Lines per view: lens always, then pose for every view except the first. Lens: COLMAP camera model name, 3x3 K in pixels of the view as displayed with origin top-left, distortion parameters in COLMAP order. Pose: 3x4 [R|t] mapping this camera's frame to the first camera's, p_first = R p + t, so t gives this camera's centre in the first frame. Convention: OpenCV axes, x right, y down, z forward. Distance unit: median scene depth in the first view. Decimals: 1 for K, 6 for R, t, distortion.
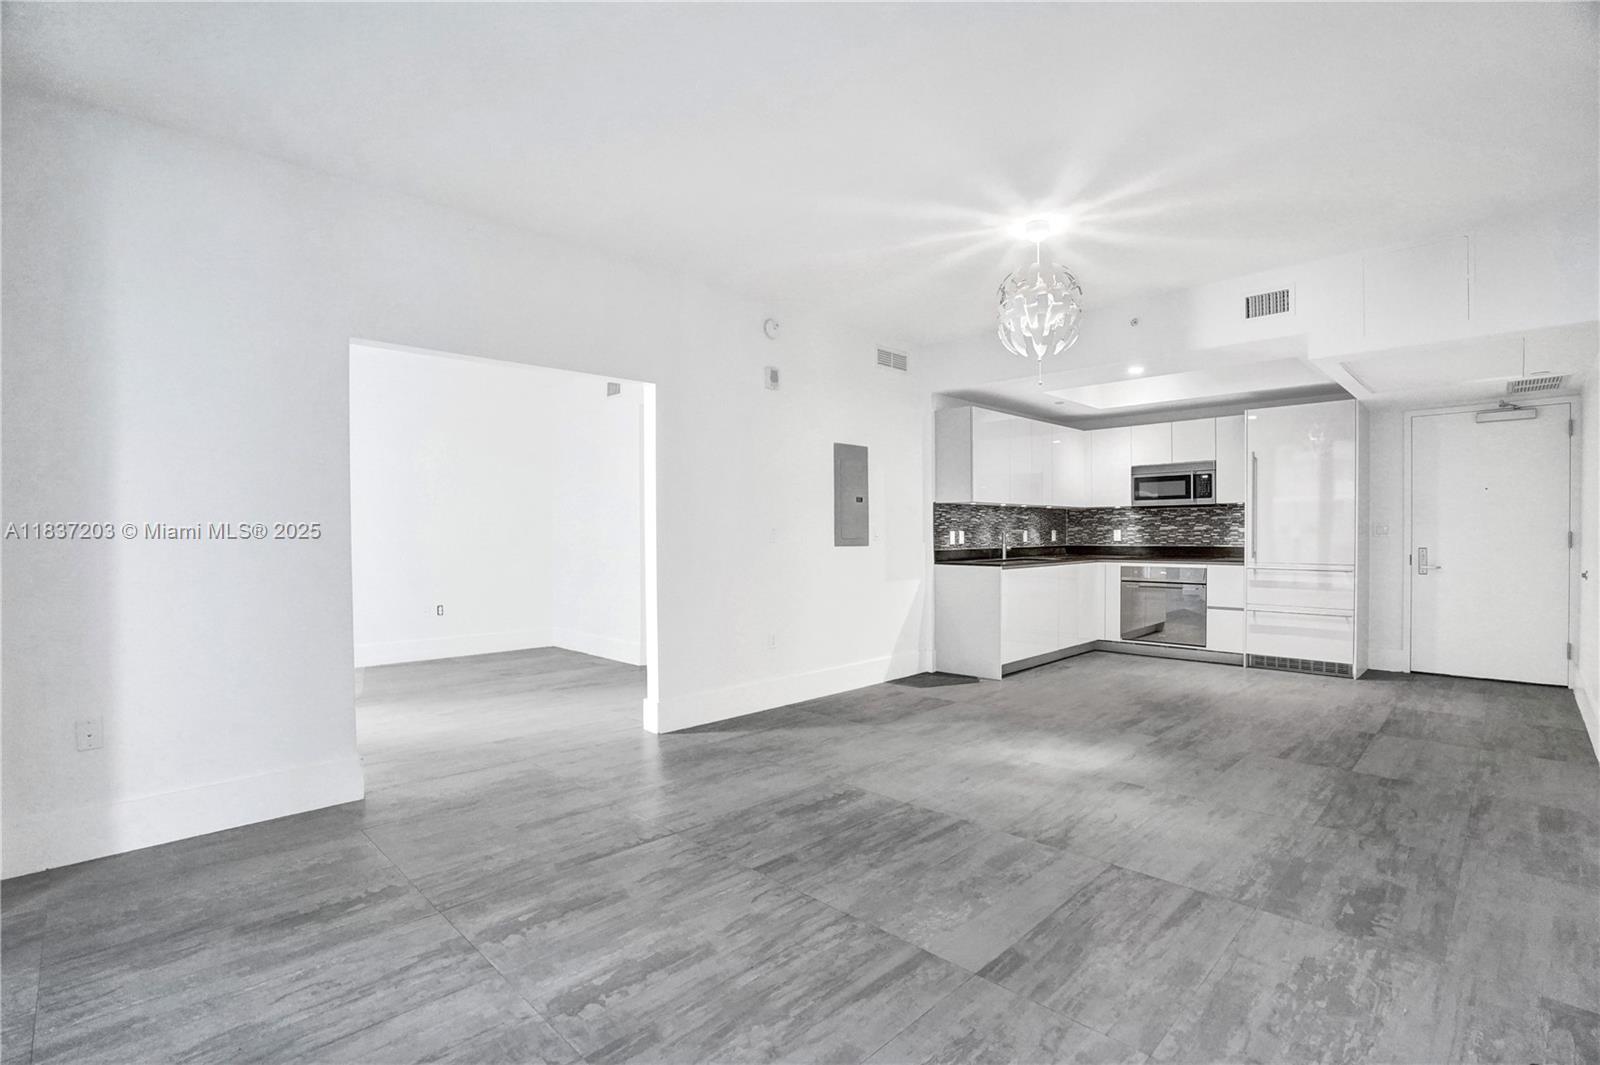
lens RADIAL K [[723.9, 0, 786.3], [0, 723.9, 538.9], [0, 0, 1]] dist [-0.030890, 0.000013]
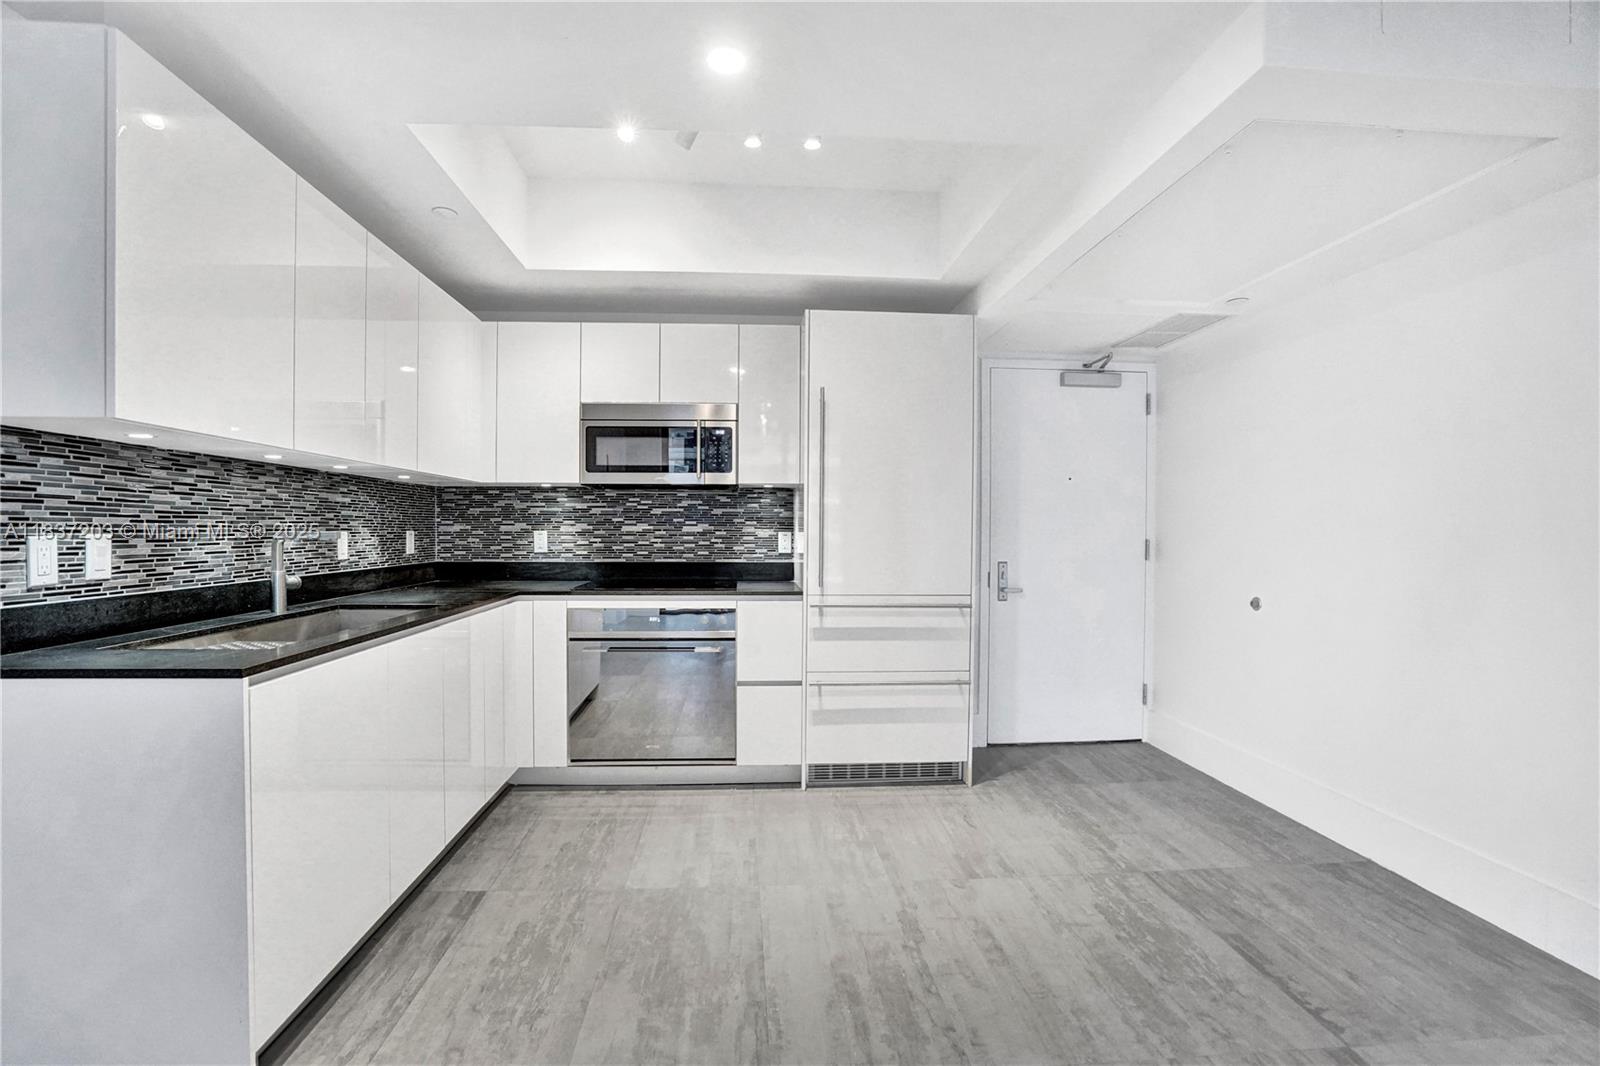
lens RADIAL K [[723.9, 0, 786.3], [0, 723.9, 539.4], [0, 0, 1]] dist [-0.030890, 0.000013]
pose [[0.638695, -0.003353, 0.769453, 0.191233], [-0.000697, 0.999988, 0.004936, -0.009714], [-0.769460, -0.003689, 0.638684, 0.582133]]
